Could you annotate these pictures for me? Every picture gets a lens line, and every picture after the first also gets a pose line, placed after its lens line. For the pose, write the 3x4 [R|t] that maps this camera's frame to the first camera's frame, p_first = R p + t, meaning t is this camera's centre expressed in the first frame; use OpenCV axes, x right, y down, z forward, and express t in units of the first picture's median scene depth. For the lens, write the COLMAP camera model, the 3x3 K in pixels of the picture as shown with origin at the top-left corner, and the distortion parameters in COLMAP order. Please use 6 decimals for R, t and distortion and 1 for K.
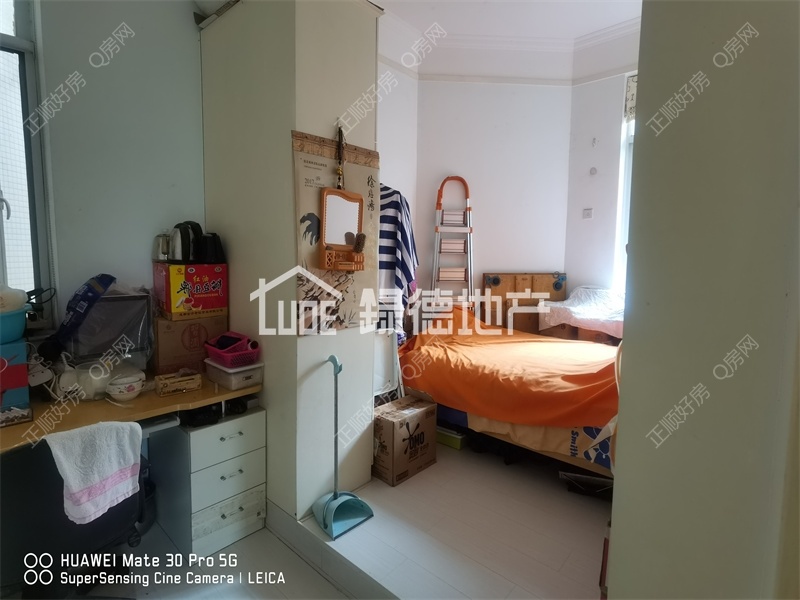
lens RADIAL K [[412.8, 0, 398.2], [0, 412.8, 300.6], [0, 0, 1]] dist [-0.000980, 0.004559]
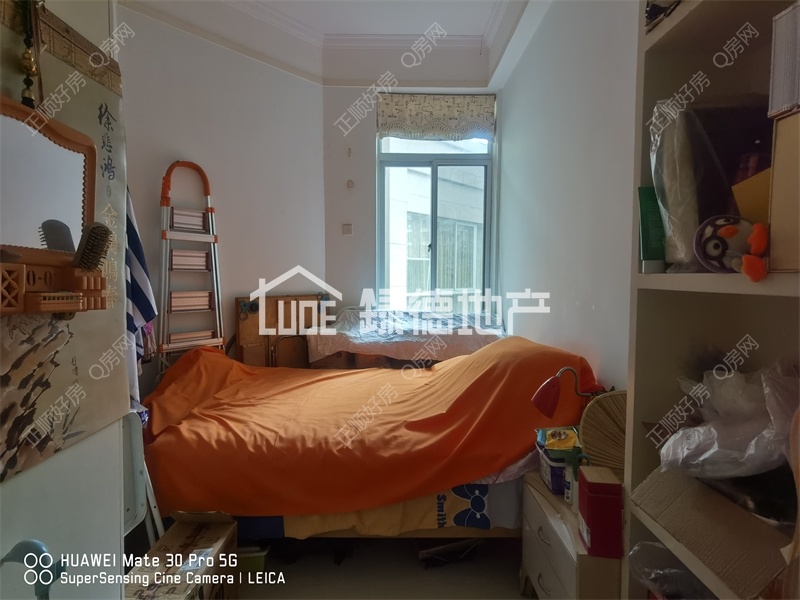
lens RADIAL K [[412.8, 0, 402.3], [0, 412.8, 291.7], [0, 0, 1]] dist [-0.000980, 0.004559]
pose [[0.728250, -0.038606, 0.684223, -0.124999], [0.081921, 0.996157, -0.030985, -0.042494], [-0.680398, 0.078617, 0.728614, 0.375805]]
